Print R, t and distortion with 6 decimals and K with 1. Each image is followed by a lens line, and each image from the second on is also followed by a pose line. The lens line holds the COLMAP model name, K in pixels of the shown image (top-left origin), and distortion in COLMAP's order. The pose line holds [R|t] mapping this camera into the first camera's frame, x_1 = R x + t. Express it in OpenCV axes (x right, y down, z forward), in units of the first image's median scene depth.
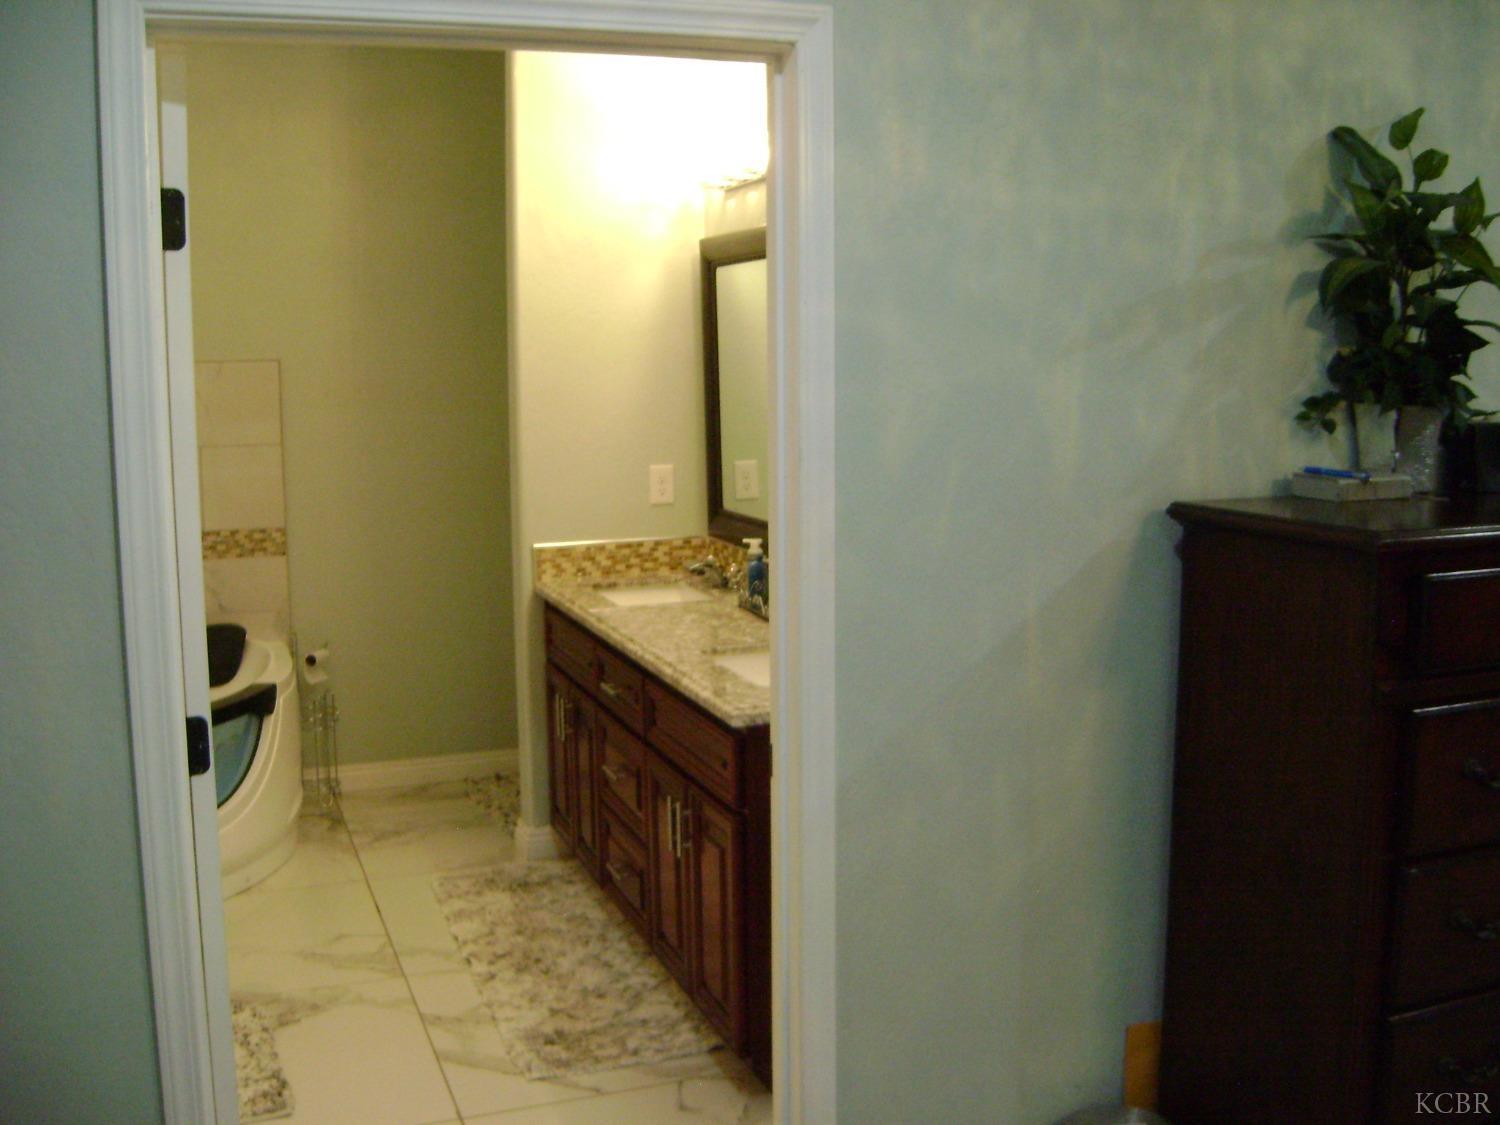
lens RADIAL K [[1557.8, 0, 750.0], [0, 1557.8, 562.5], [0, 0, 1]] dist [-0.196993, 0.174243]
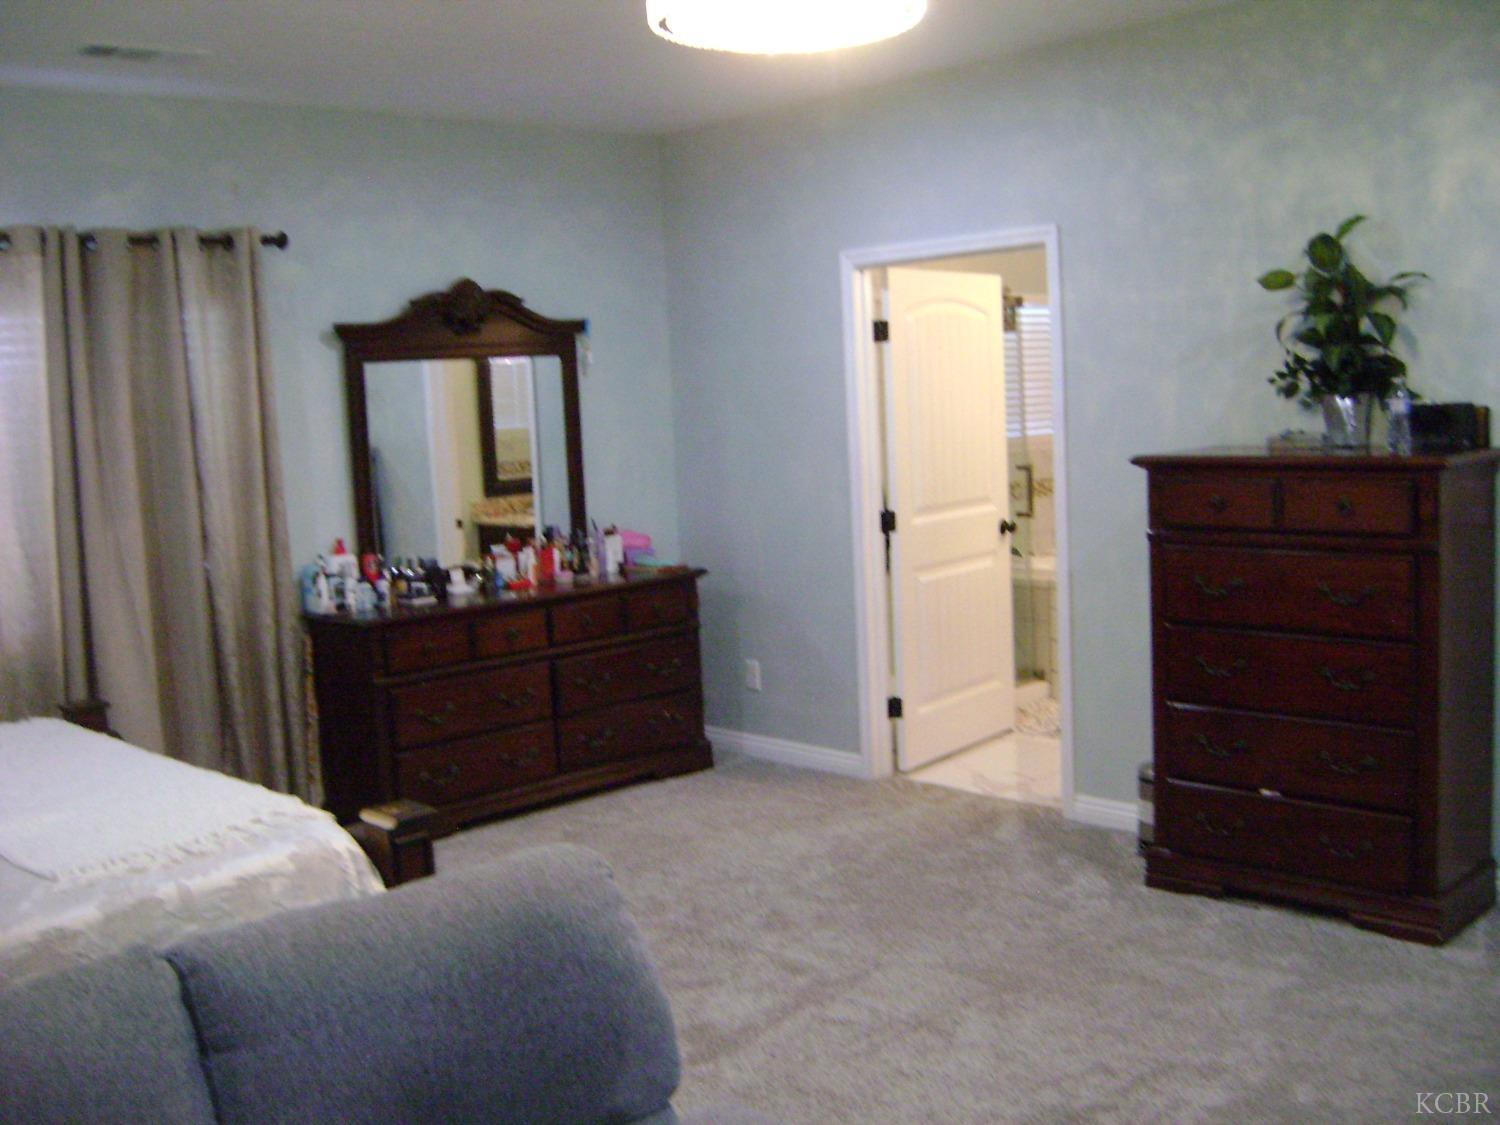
lens RADIAL K [[1557.8, 0, 750.0], [0, 1557.8, 562.5], [0, 0, 1]] dist [-0.196993, 0.174243]
pose [[0.381182, 0.092284, -0.919882, 1.832925], [-0.079396, 0.994597, 0.066879, 0.022730], [0.921084, 0.047542, 0.386450, -0.264511]]
